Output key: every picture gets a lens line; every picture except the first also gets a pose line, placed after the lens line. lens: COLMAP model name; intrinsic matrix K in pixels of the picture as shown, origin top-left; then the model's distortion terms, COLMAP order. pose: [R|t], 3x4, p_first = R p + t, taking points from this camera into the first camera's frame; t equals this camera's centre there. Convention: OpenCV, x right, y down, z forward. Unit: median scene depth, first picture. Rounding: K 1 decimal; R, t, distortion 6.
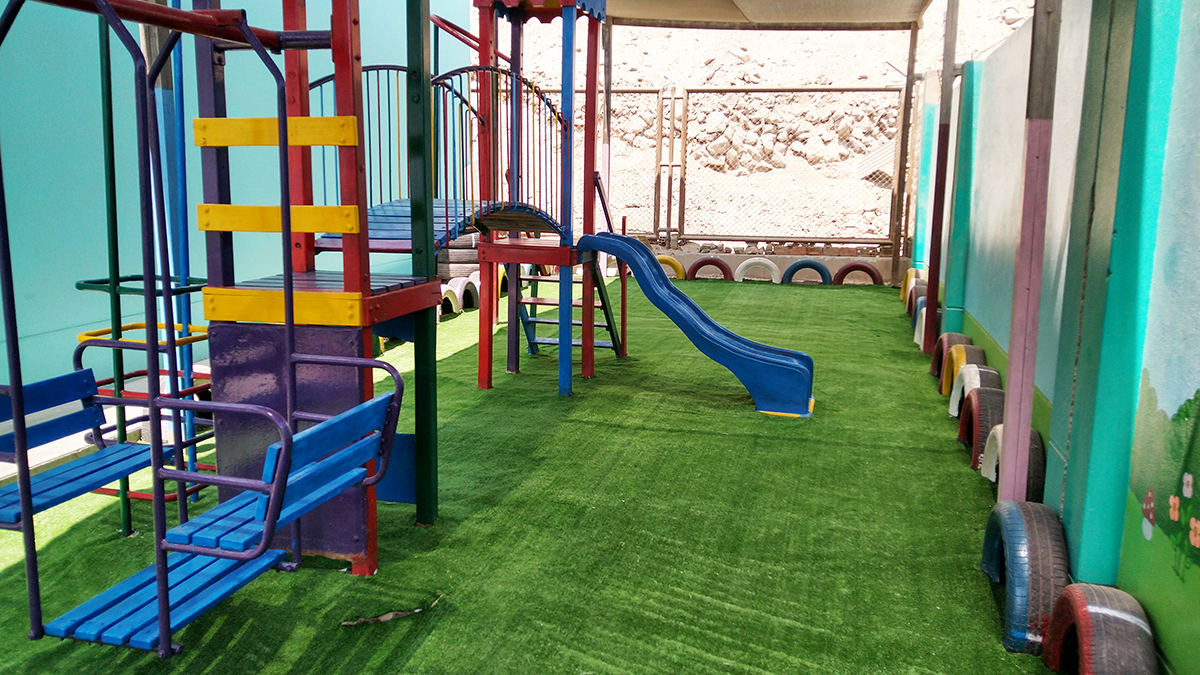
lens RADIAL K [[913.8, 0, 595.7], [0, 913.8, 332.3], [0, 0, 1]] dist [0.044615, -0.070935]
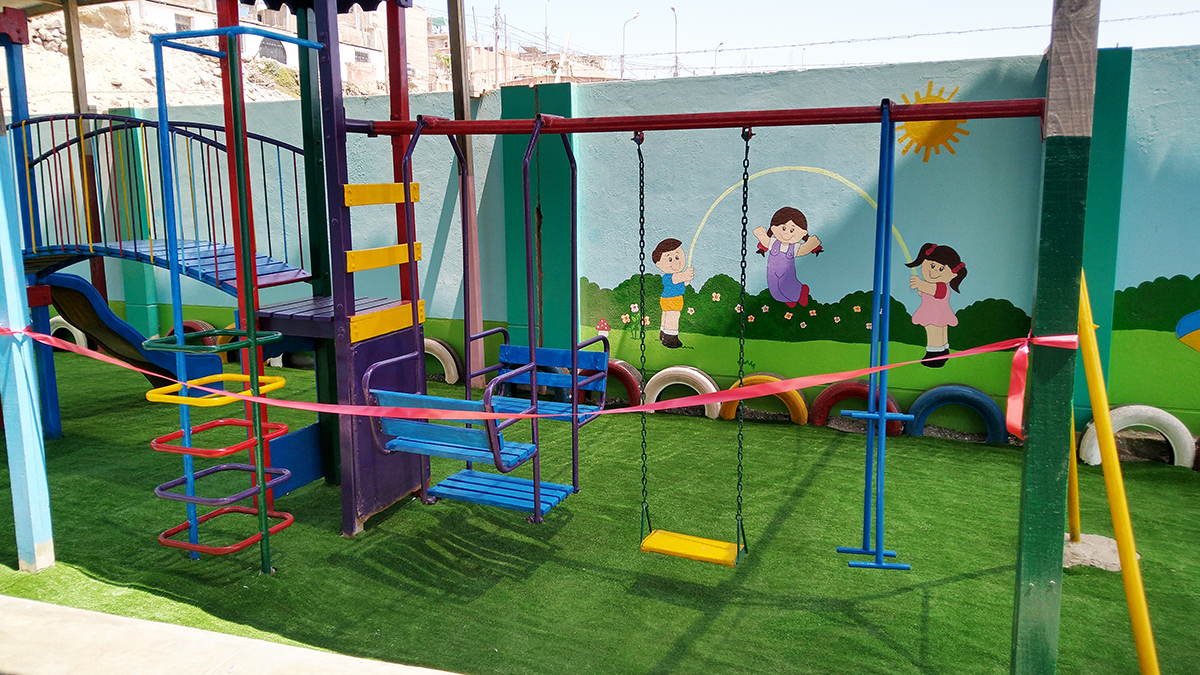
lens RADIAL K [[918.9, 0, 584.0], [0, 918.9, 320.6], [0, 0, 1]] dist [0.104513, -0.172173]
pose [[0.137446, -0.160546, 0.977412, -1.644679], [0.172695, 0.975547, 0.135956, -0.163354], [-0.975338, 0.150107, 0.161811, 0.492218]]
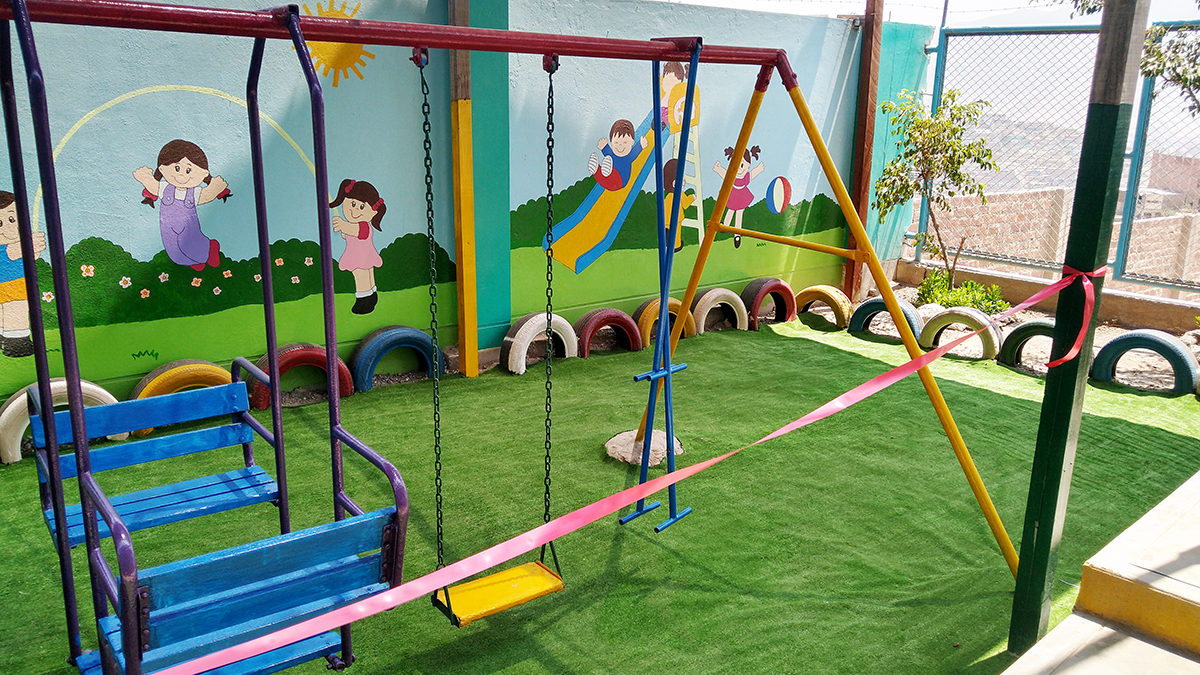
lens RADIAL K [[930.4, 0, 595.5], [0, 930.4, 334.7], [0, 0, 1]] dist [0.072978, -0.124519]
pose [[-0.801990, -0.174166, 0.571382, -1.075256], [0.069574, 0.922803, 0.378938, -0.293446], [-0.593272, 0.343658, -0.727962, 1.163226]]
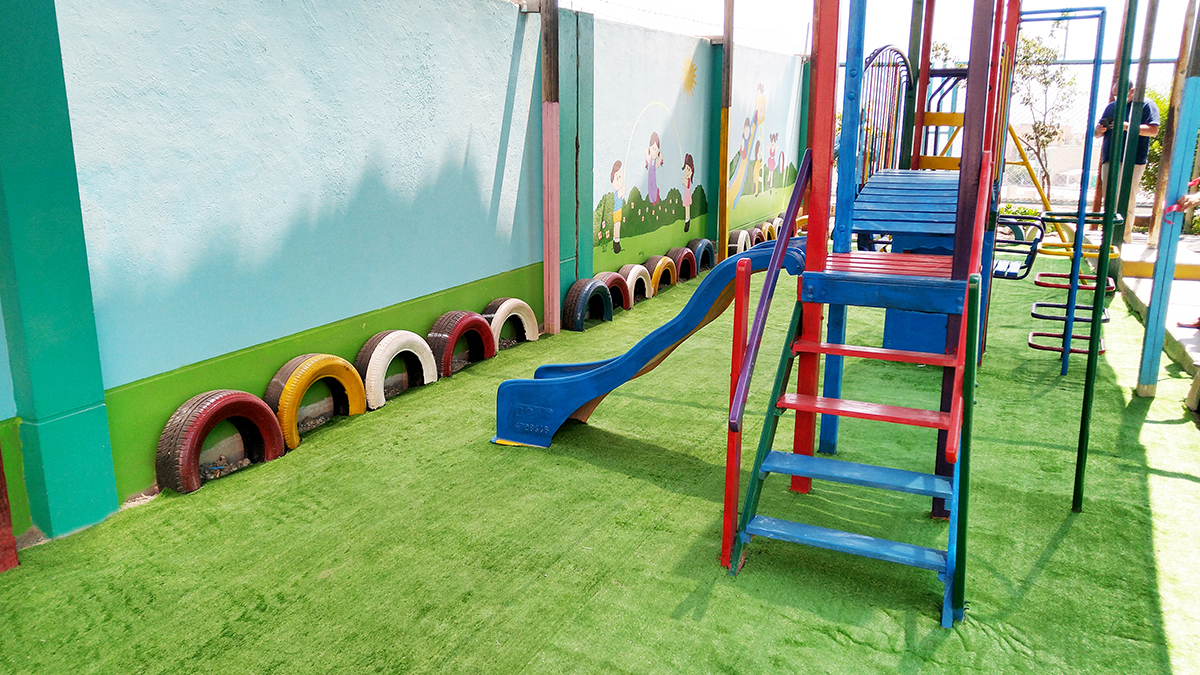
lens RADIAL K [[926.2, 0, 597.1], [0, 926.2, 323.7], [0, 0, 1]] dist [0.055357, -0.059823]
pose [[-0.983178, -0.053808, 0.174542, 0.043098], [0.016293, 0.925972, 0.377242, -0.564713], [-0.181919, 0.373740, -0.909519, 3.060742]]
